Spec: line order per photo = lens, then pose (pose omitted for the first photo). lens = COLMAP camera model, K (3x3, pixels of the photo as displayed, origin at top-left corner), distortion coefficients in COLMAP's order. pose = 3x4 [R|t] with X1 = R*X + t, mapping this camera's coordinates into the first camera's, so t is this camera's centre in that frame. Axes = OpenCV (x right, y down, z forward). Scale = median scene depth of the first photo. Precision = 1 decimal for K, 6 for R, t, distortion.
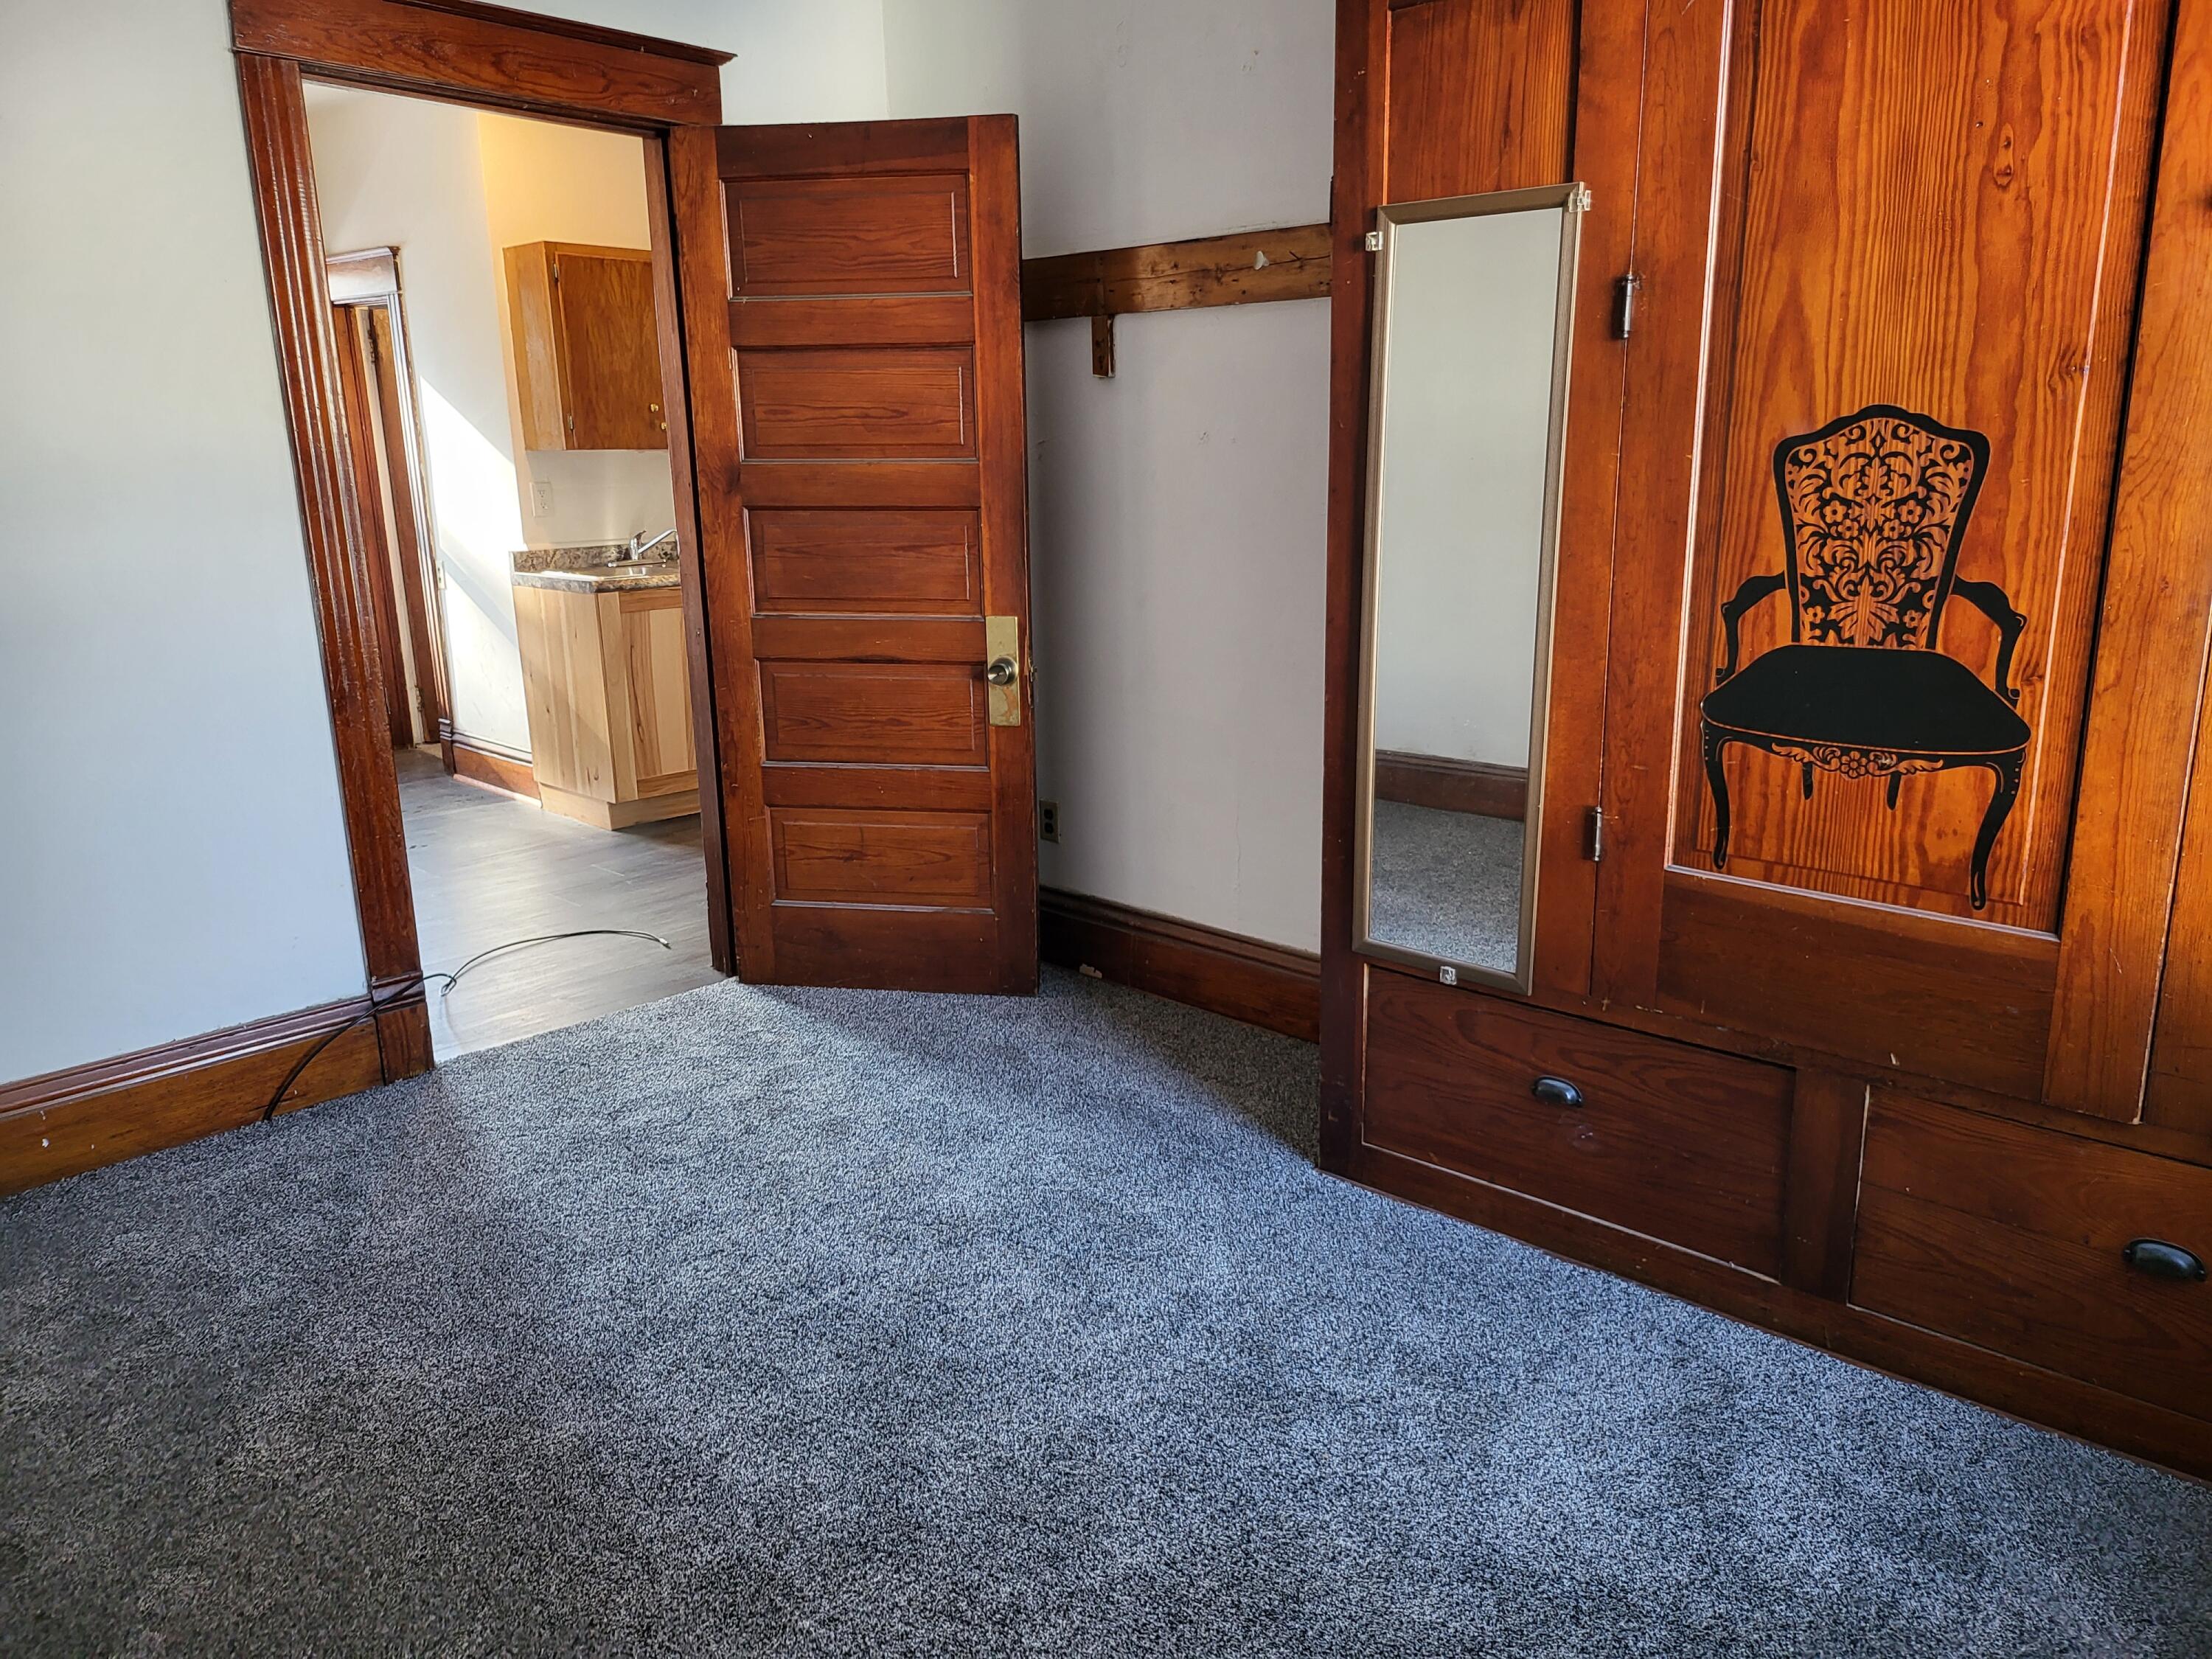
lens RADIAL K [[1573.8, 0, 1098.8], [0, 1573.8, 825.7], [0, 0, 1]] dist [0.062861, -0.061810]
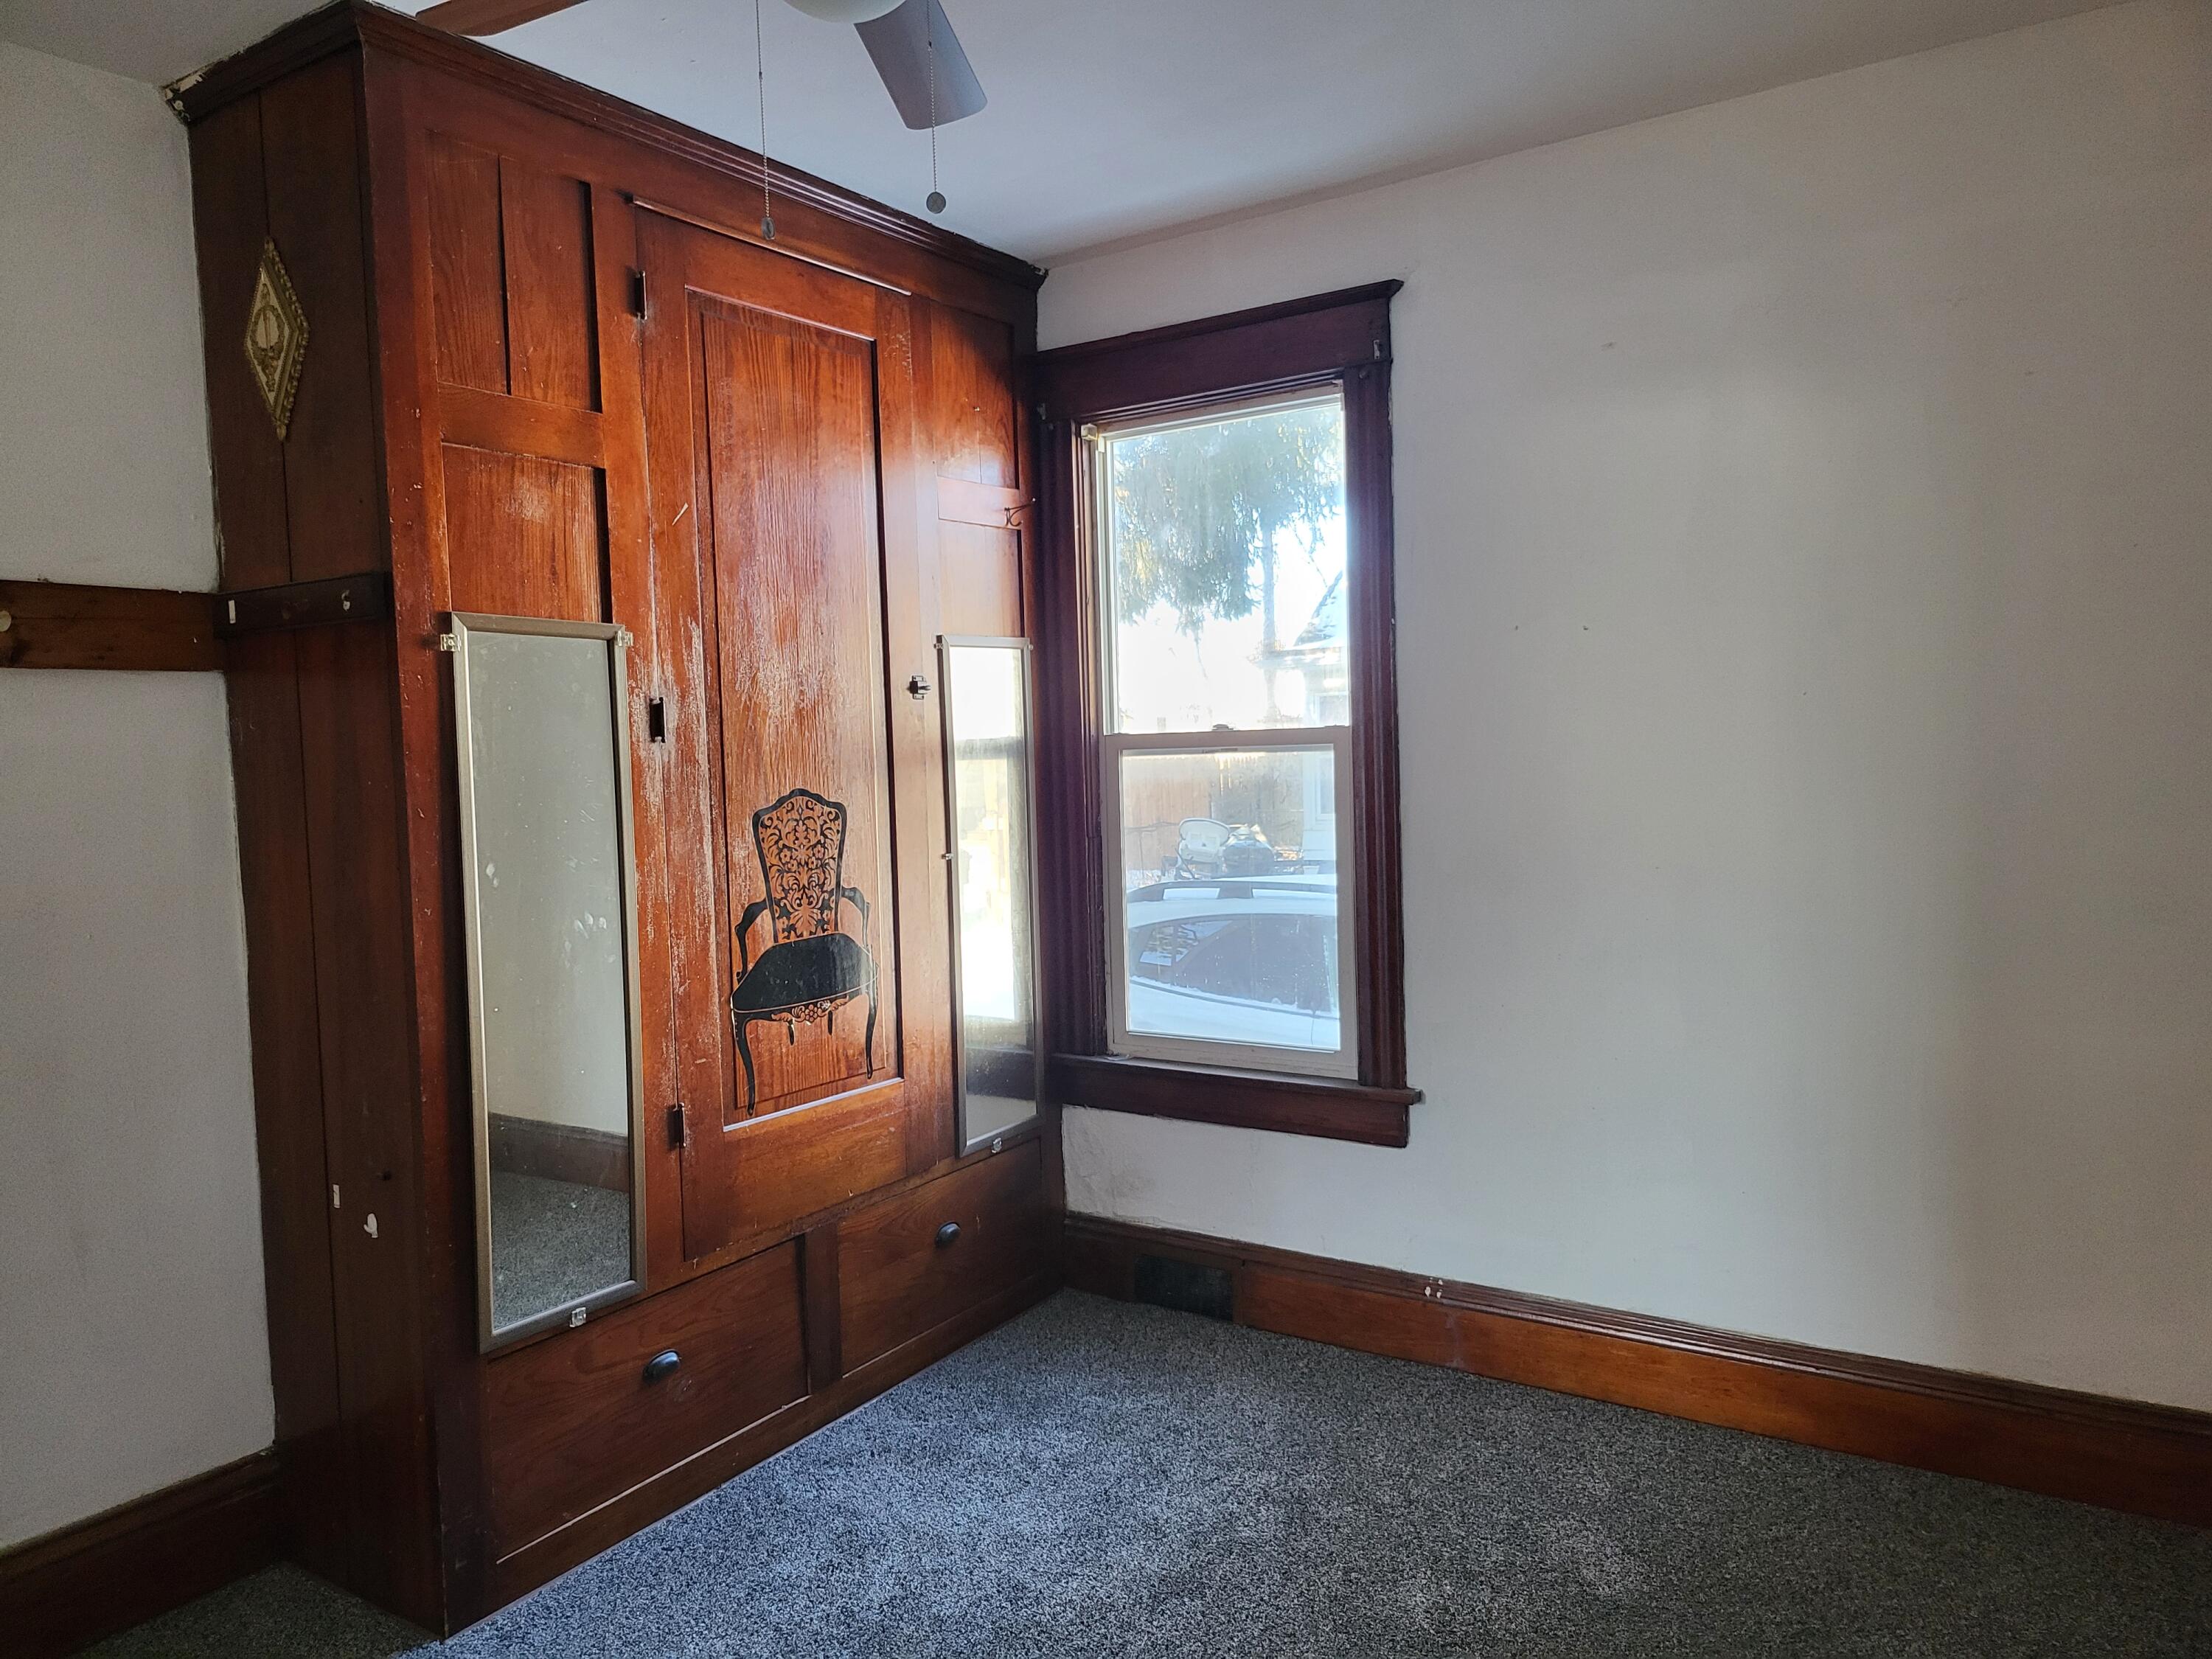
lens RADIAL K [[1573.8, 0, 1109.0], [0, 1573.8, 830.2], [0, 0, 1]] dist [0.062861, -0.061810]
pose [[-0.173438, -0.031105, 0.984354, -1.089026], [0.271371, 0.959299, 0.078127, -0.252987], [-0.946719, 0.280675, -0.157938, 0.929307]]
